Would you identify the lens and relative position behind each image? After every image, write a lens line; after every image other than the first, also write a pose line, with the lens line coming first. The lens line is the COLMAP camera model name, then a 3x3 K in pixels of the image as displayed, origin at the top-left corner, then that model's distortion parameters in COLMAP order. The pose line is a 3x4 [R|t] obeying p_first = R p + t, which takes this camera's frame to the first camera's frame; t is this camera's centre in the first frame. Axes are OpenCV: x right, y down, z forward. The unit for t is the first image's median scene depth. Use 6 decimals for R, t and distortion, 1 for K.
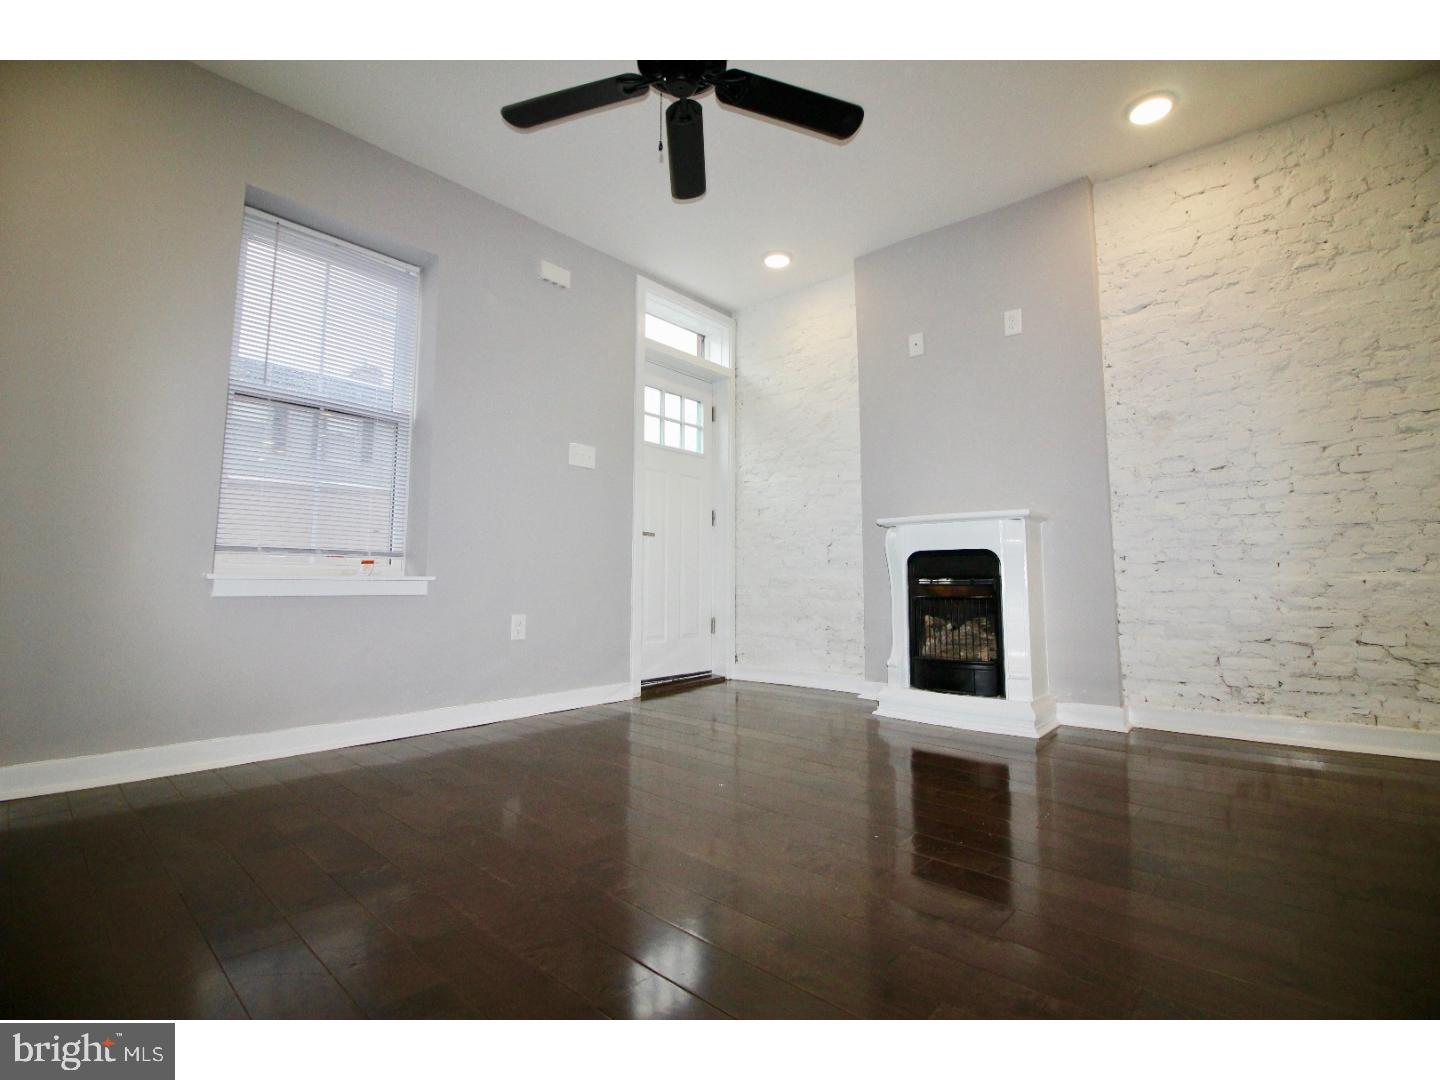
lens RADIAL K [[660.2, 0, 716.4], [0, 660.2, 514.7], [0, 0, 1]] dist [-0.012168, -0.006450]
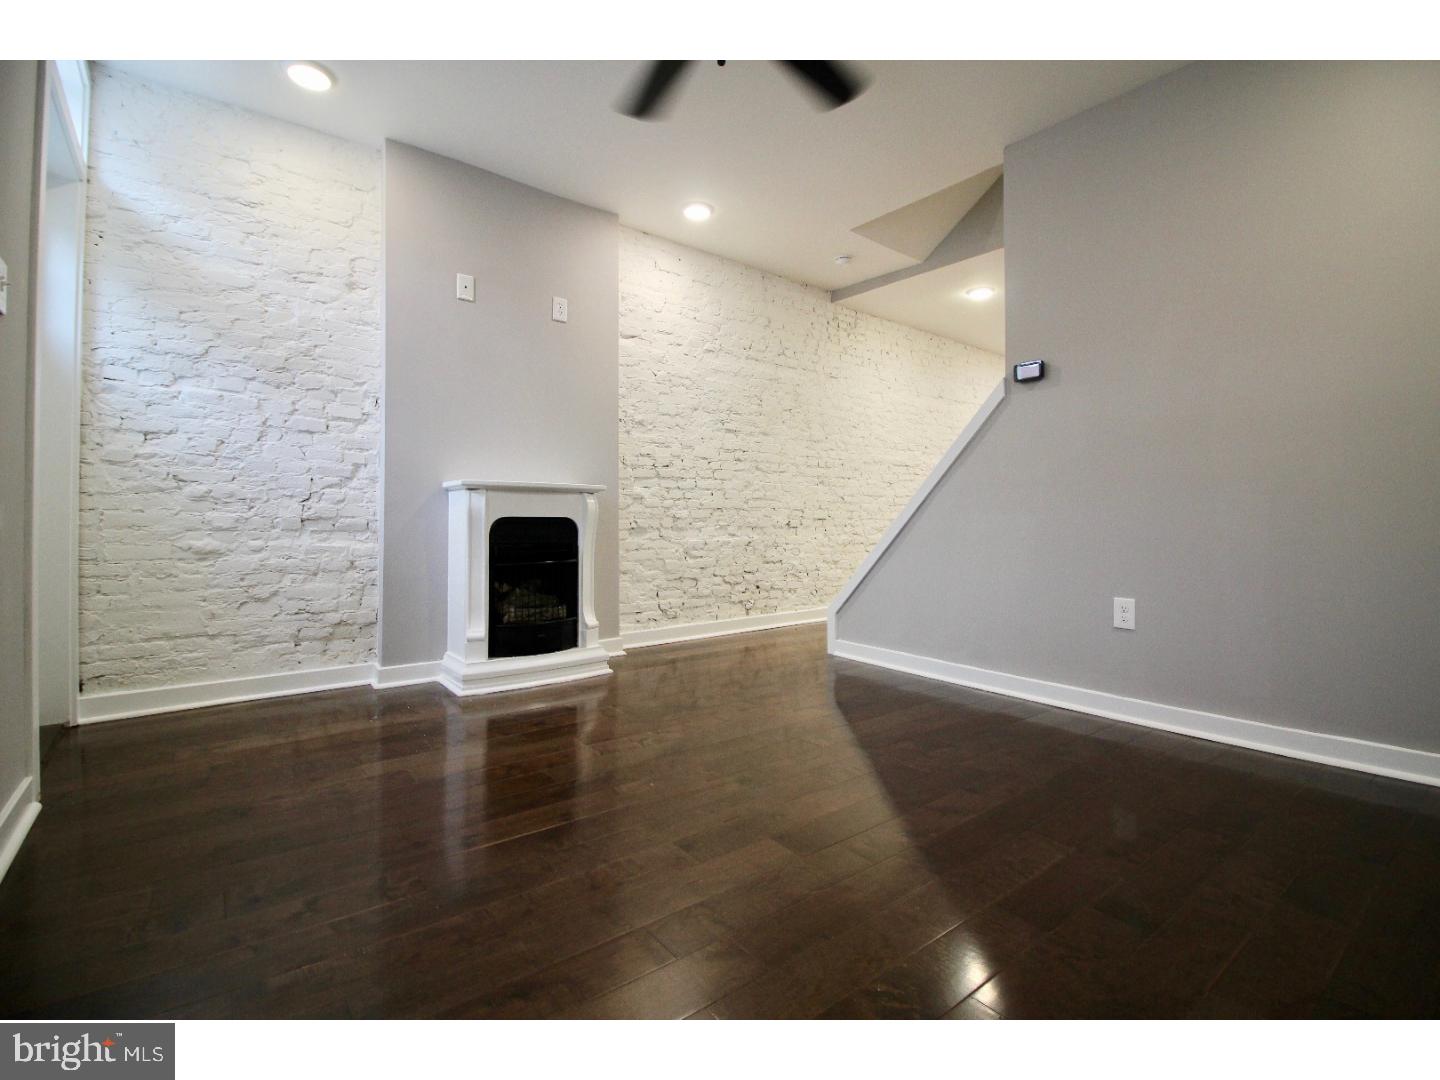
lens RADIAL K [[660.2, 0, 716.4], [0, 660.2, 514.7], [0, 0, 1]] dist [-0.012168, -0.006450]
pose [[0.170380, 0.001945, 0.985376, -0.690919], [-0.108750, 0.993926, 0.016842, 0.001032], [-0.979359, -0.110029, 0.169557, 0.614368]]
